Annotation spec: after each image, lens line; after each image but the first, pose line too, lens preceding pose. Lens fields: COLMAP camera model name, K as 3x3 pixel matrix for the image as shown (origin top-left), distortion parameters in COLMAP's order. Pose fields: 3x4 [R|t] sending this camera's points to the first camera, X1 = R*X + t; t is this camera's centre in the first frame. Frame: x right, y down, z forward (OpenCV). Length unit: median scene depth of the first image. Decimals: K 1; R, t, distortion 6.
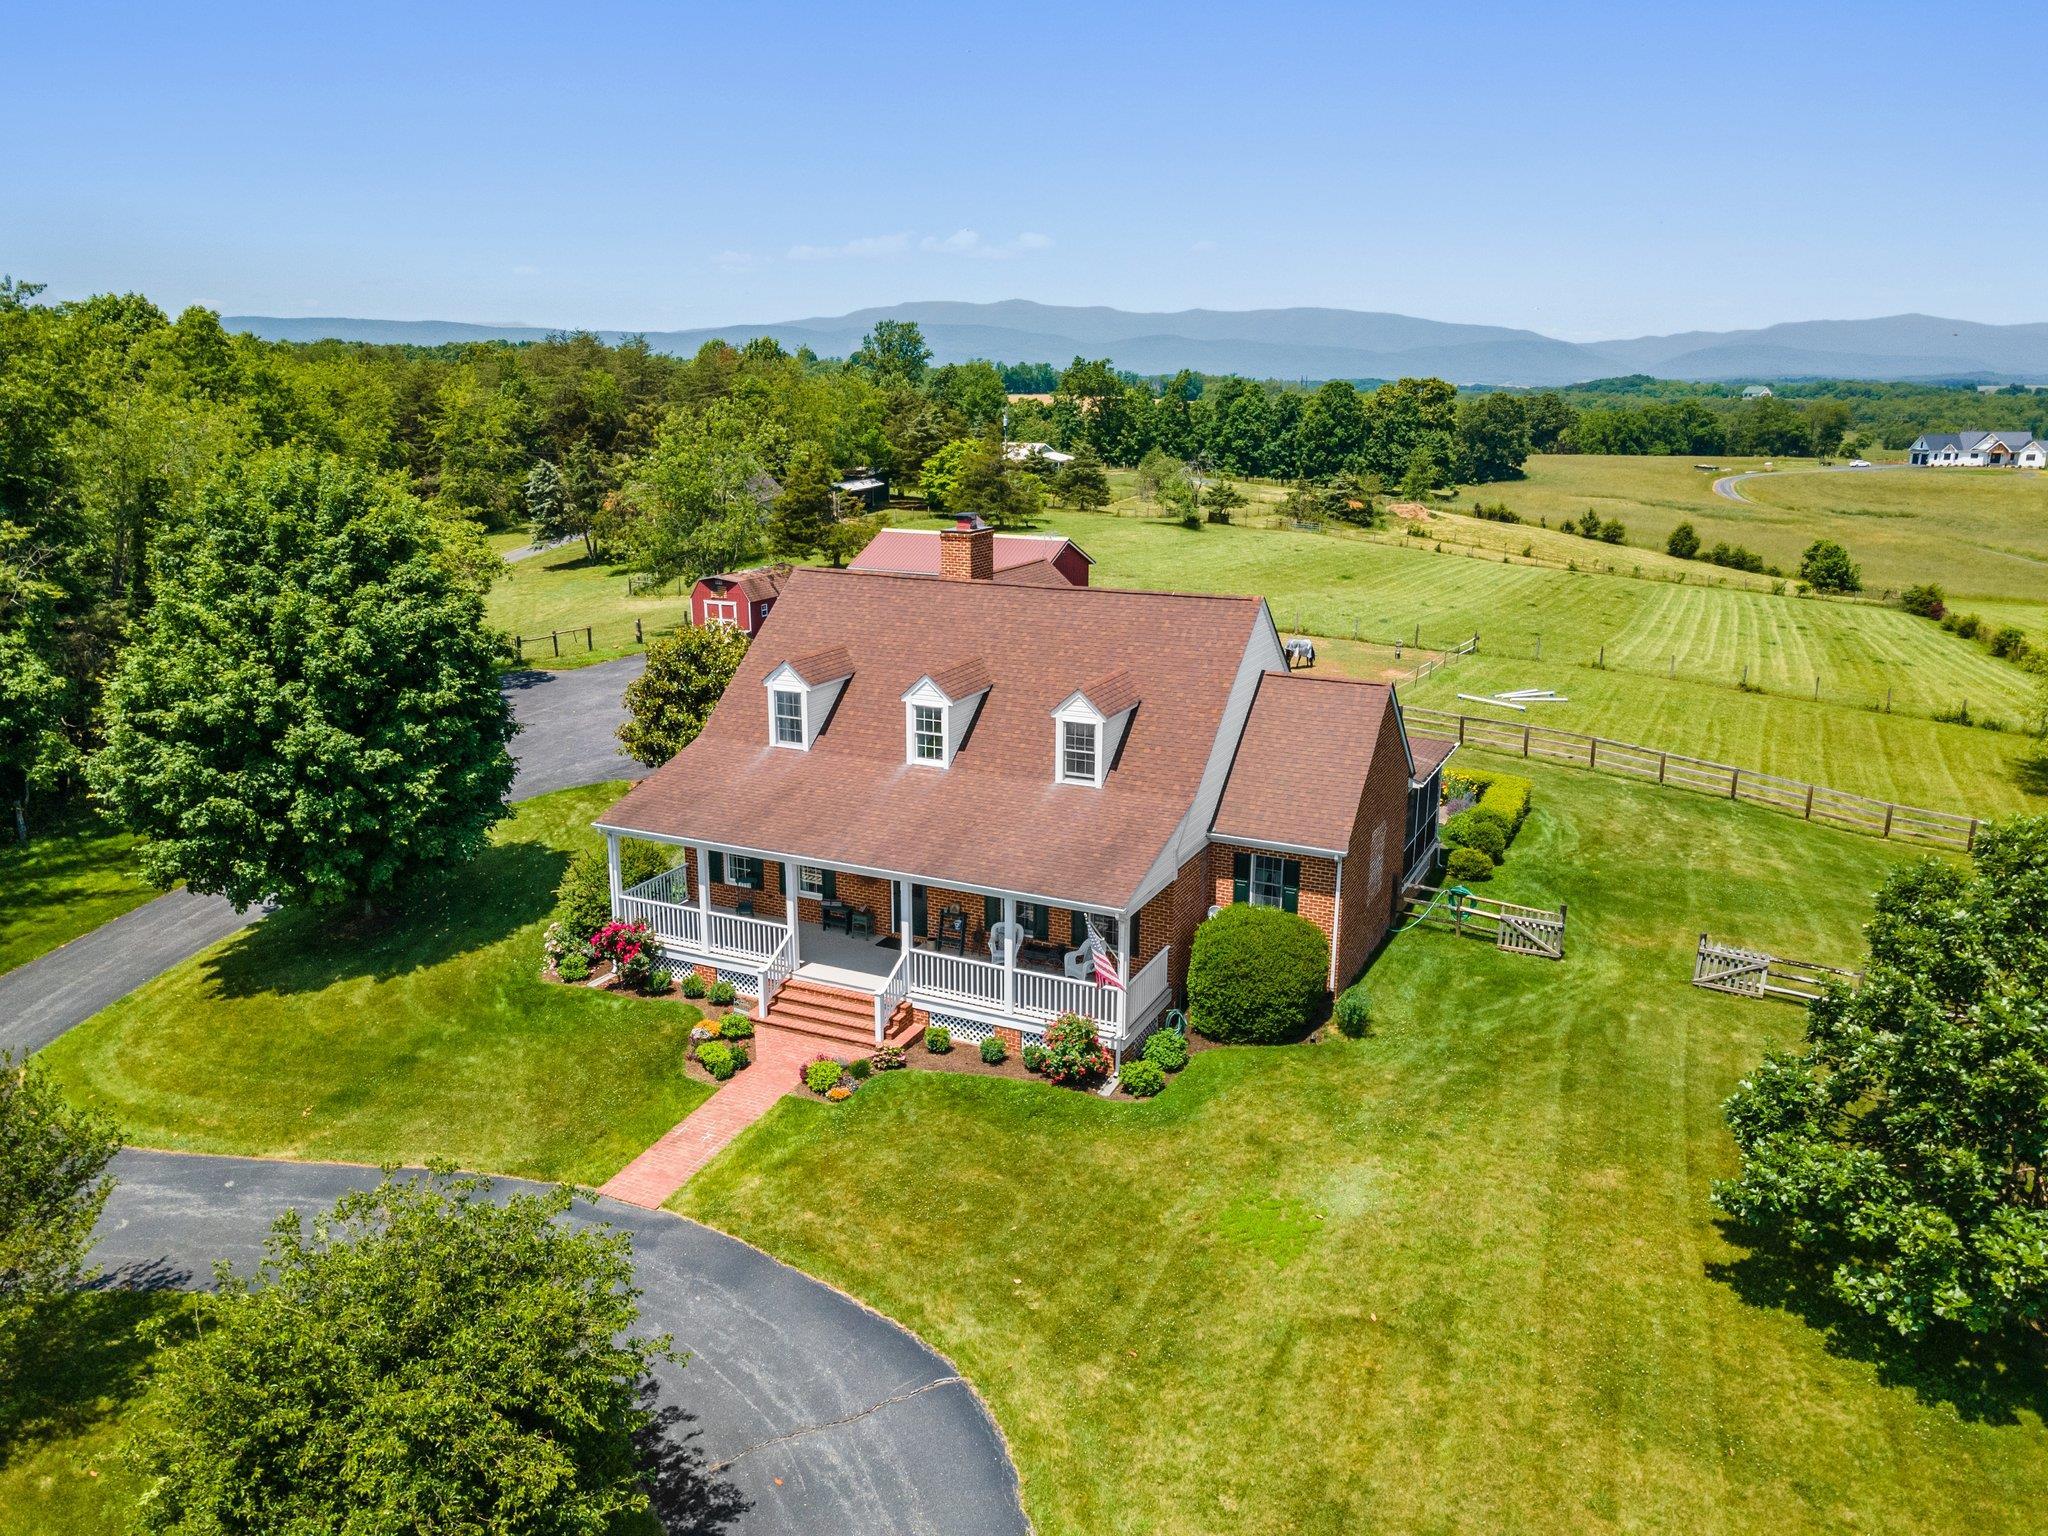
lens RADIAL K [[1476.0, 0, 1024.8], [0, 1476.0, 756.4], [0, 0, 1]] dist [0.013327, 0.042361]
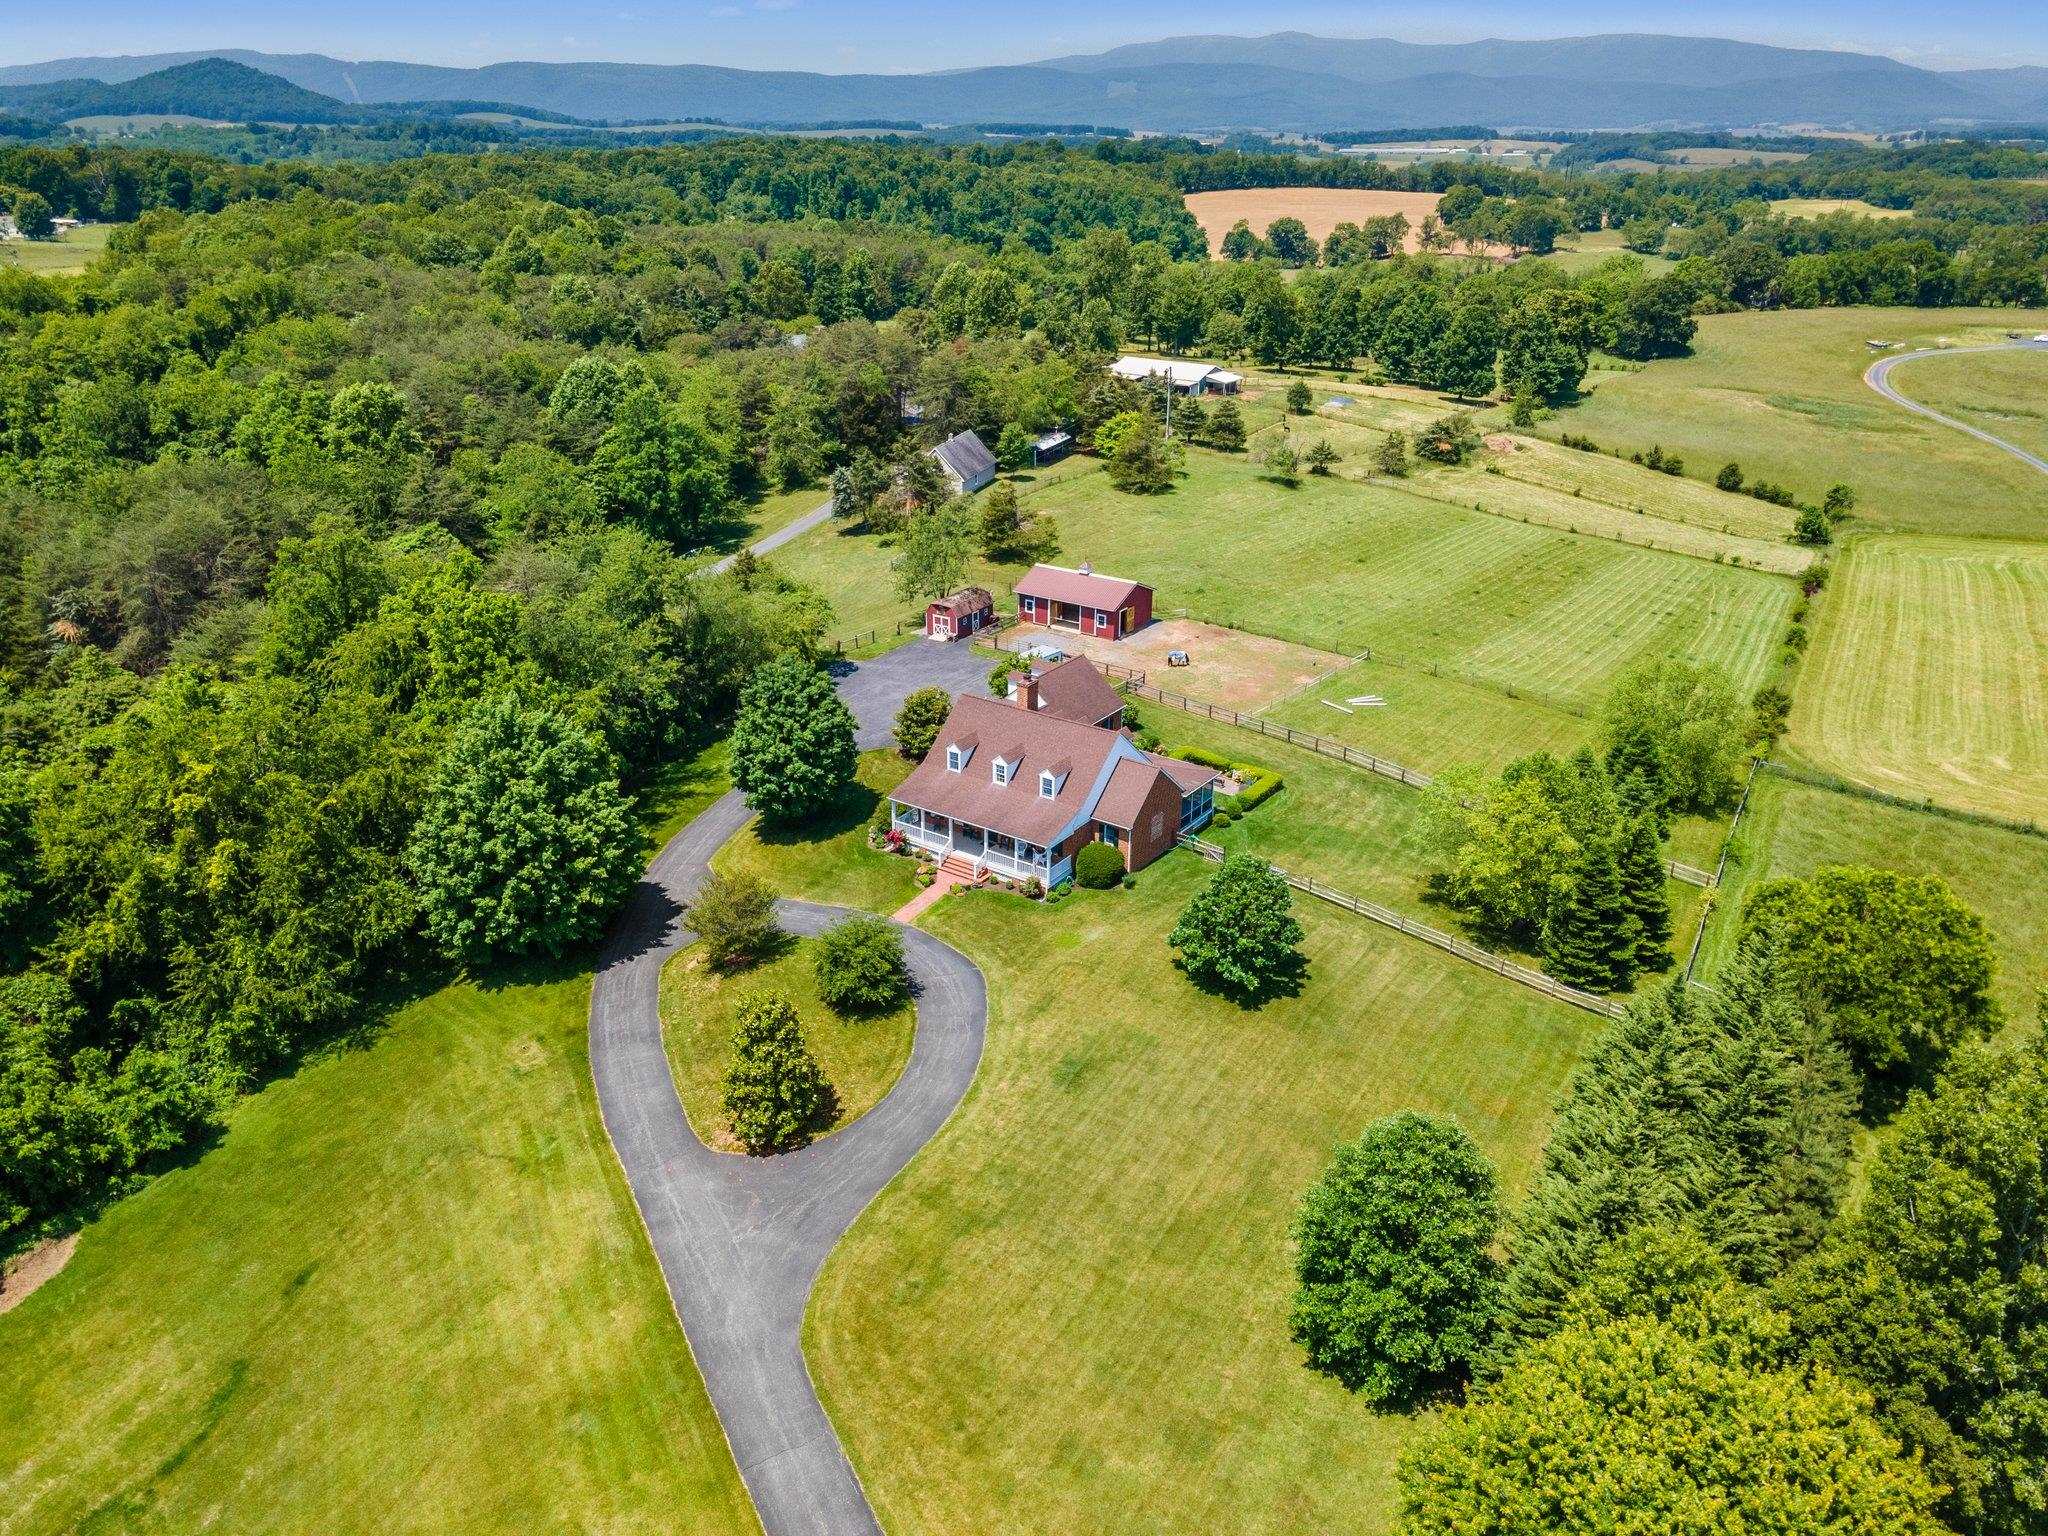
lens RADIAL K [[1476.0, 0, 1024.8], [0, 1476.0, 756.4], [0, 0, 1]] dist [0.013327, 0.042361]
pose [[0.986308, 0.063520, -0.152190, 0.426427], [-0.039126, 0.986628, 0.158224, -0.516208], [0.160205, -0.150103, 0.975604, -1.835086]]
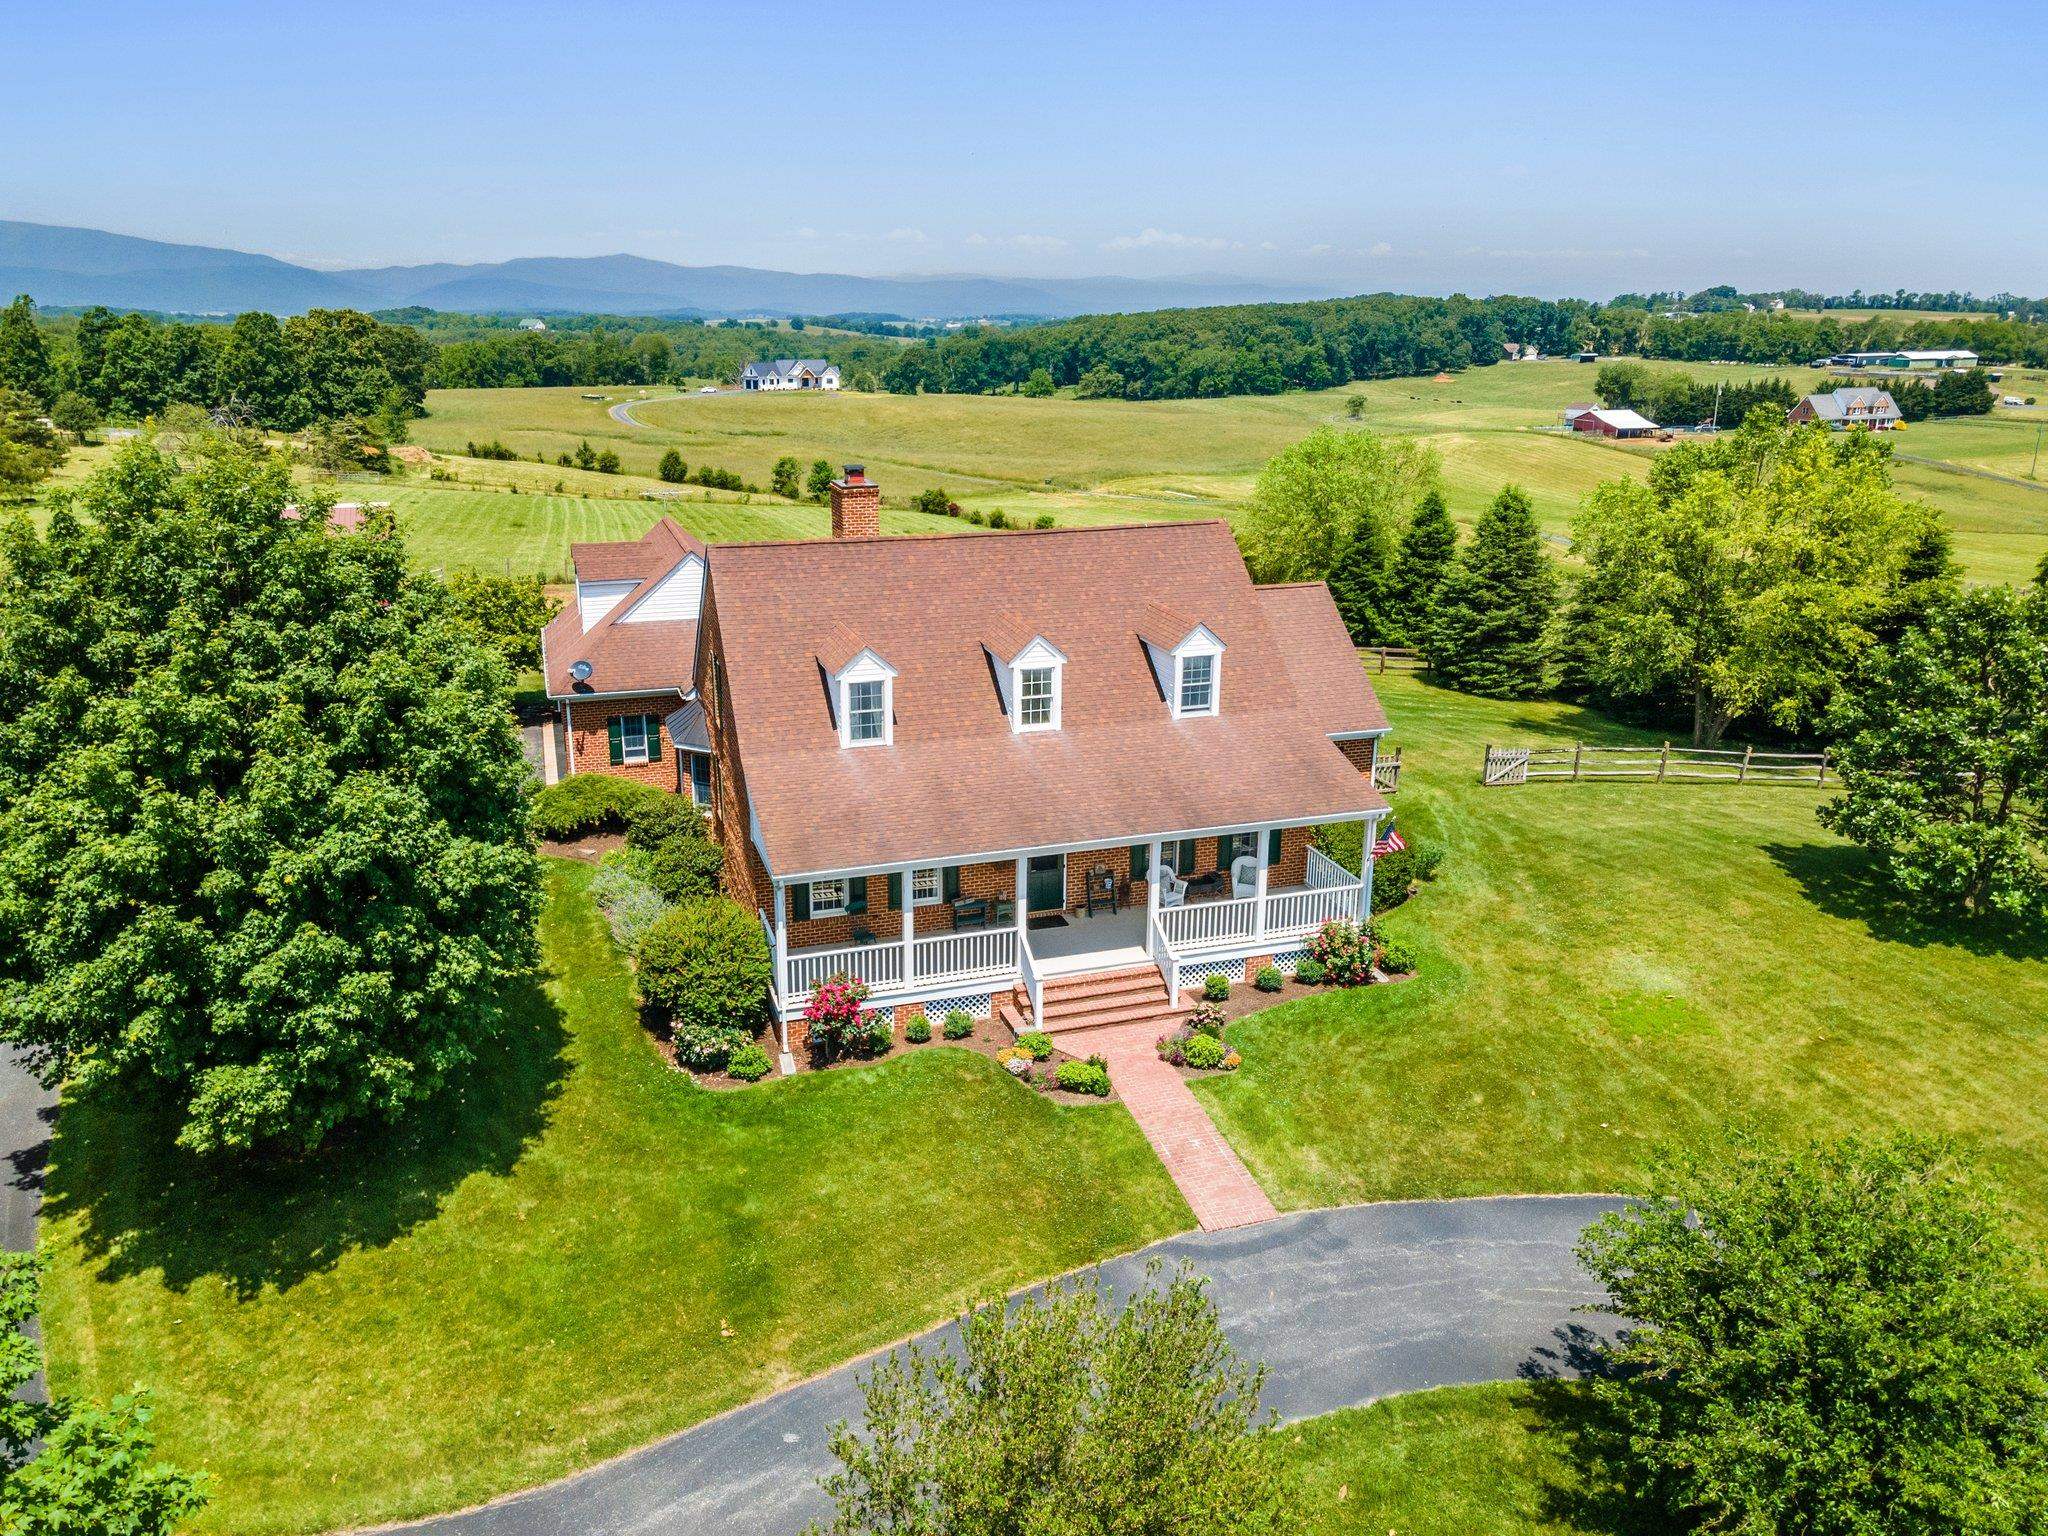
lens RADIAL K [[1485.0, 0, 991.7], [0, 1485.0, 770.5], [0, 0, 1]] dist [-0.002609, 0.069748]
pose [[0.732902, -0.204400, 0.648903, -0.721378], [0.171731, 0.978496, 0.114258, -0.083582], [-0.658303, 0.027696, 0.752243, 0.313113]]
